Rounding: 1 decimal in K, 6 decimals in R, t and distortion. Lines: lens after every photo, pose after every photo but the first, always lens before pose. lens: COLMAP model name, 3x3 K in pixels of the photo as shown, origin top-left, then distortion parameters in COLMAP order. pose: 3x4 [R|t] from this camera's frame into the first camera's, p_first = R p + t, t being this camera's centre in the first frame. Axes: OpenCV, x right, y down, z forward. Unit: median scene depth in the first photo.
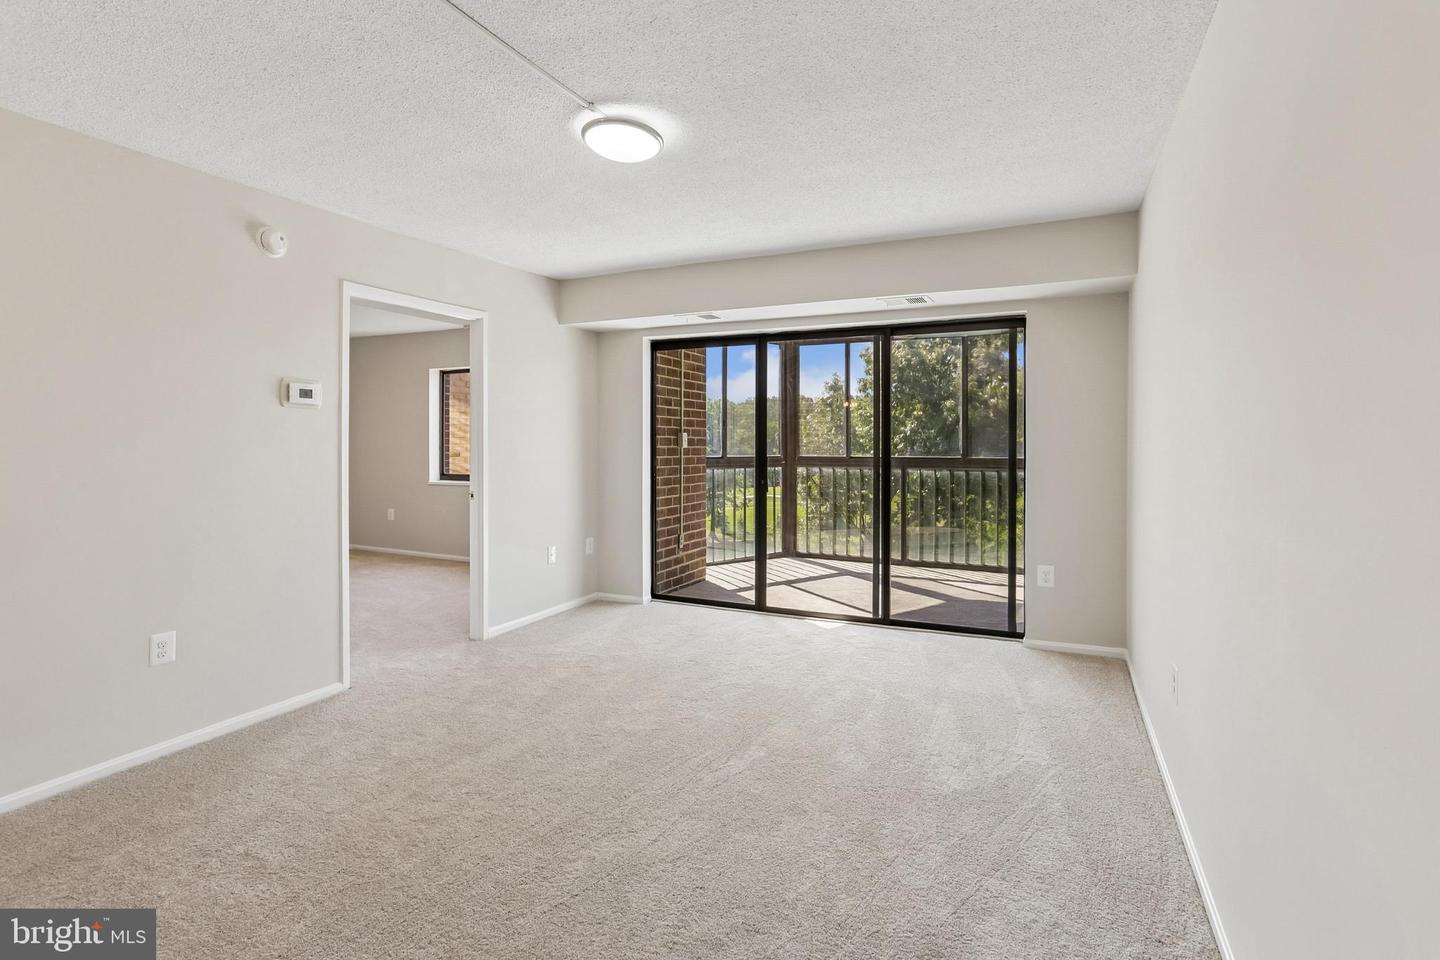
lens RADIAL K [[699.9, 0, 700.3], [0, 699.9, 449.9], [0, 0, 1]] dist [-0.004366, 0.006053]
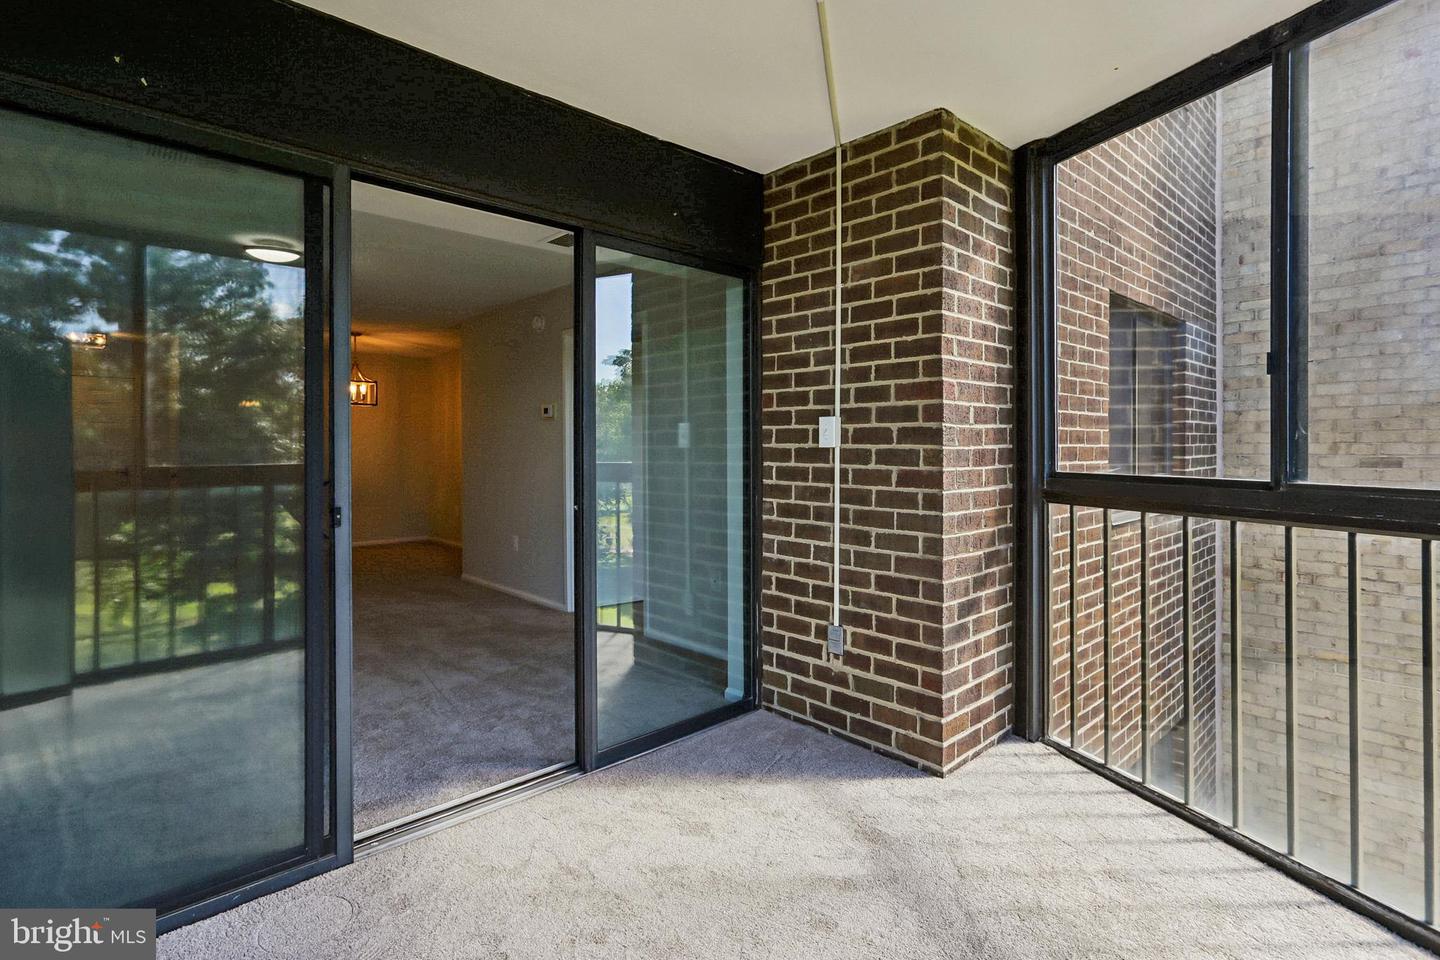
lens RADIAL K [[699.9, 0, 720.0], [0, 699.9, 466.6], [0, 0, 1]] dist [-0.004366, 0.006053]
pose [[-0.345209, 0.003562, -0.938519, 0.463476], [-0.010341, 0.999918, 0.007599, 0.007913], [0.938469, 0.012328, -0.345144, 1.106653]]
